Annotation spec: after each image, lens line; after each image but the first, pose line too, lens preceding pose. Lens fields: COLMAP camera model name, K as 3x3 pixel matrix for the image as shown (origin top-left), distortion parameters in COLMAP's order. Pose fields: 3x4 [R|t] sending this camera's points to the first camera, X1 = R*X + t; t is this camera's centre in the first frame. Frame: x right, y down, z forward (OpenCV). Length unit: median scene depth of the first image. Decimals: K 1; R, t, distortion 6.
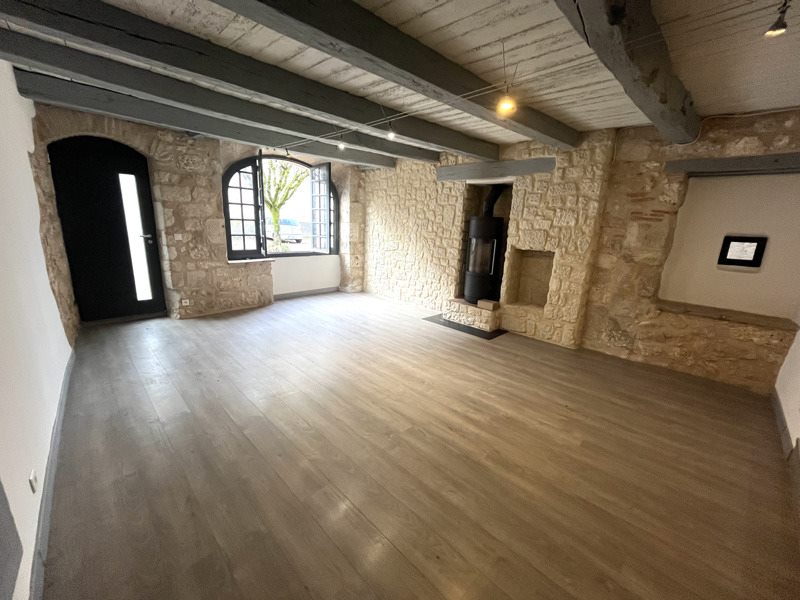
lens RADIAL K [[324.5, 0, 400.0], [0, 324.5, 300.0], [0, 0, 1]] dist [-0.002220, -0.000238]
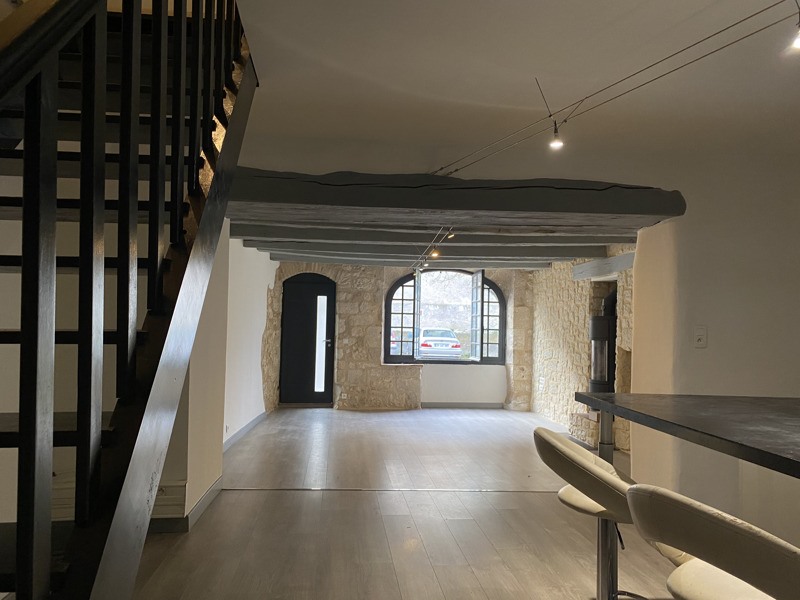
lens RADIAL K [[608.5, 0, 400.0], [0, 608.5, 300.0], [0, 0, 1]] dist [0.115205, -0.000045]
pose [[0.772625, -0.055245, -0.632454, 0.855872], [-0.135919, 0.958714, -0.249786, 0.186172], [0.620142, 0.278953, 0.733218, -0.558564]]
